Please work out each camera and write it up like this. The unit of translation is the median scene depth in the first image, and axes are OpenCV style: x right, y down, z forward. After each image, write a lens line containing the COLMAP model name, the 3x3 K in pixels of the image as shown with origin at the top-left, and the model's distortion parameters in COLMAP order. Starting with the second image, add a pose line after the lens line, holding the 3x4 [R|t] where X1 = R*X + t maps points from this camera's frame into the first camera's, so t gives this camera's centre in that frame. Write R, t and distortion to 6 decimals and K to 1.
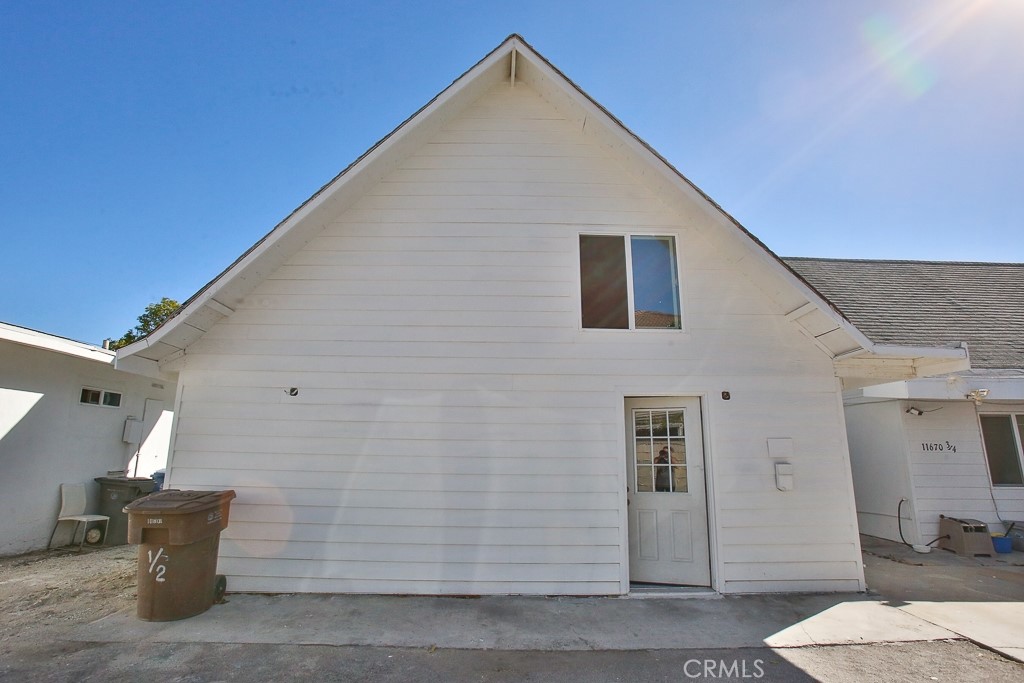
lens RADIAL K [[505.0, 0, 506.0], [0, 505.0, 346.9], [0, 0, 1]] dist [-0.046928, 0.016925]
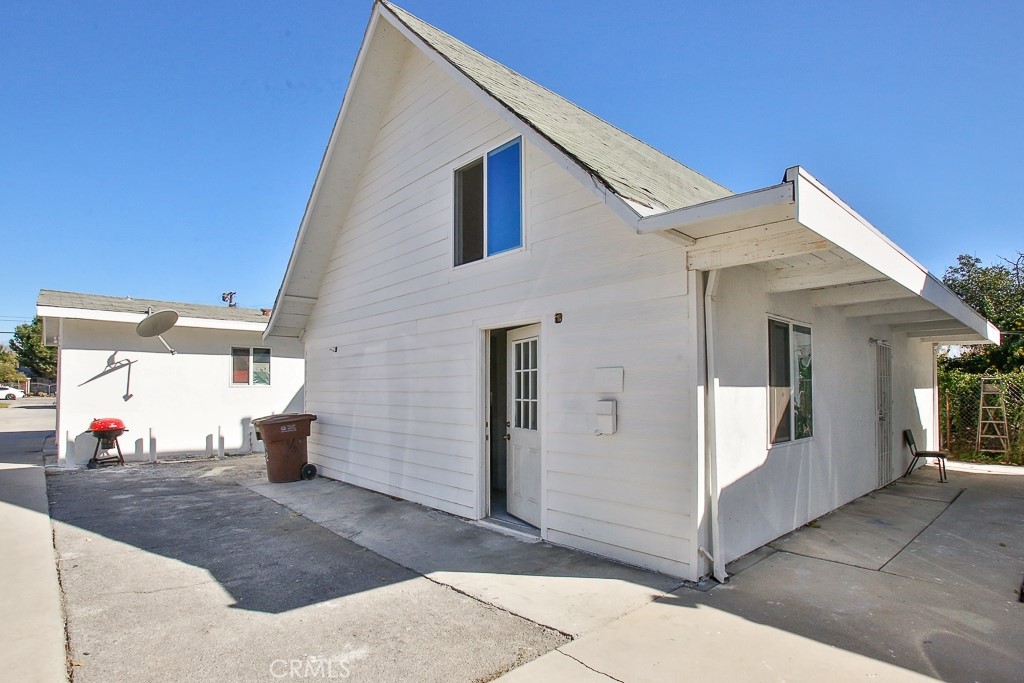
lens RADIAL K [[505.0, 0, 483.1], [0, 505.0, 382.6], [0, 0, 1]] dist [-0.046928, 0.016925]
pose [[0.659997, -0.020778, -0.750981, 0.999468], [0.157027, 0.981354, 0.110851, 0.092049], [0.734674, -0.191085, 0.650953, 0.356559]]
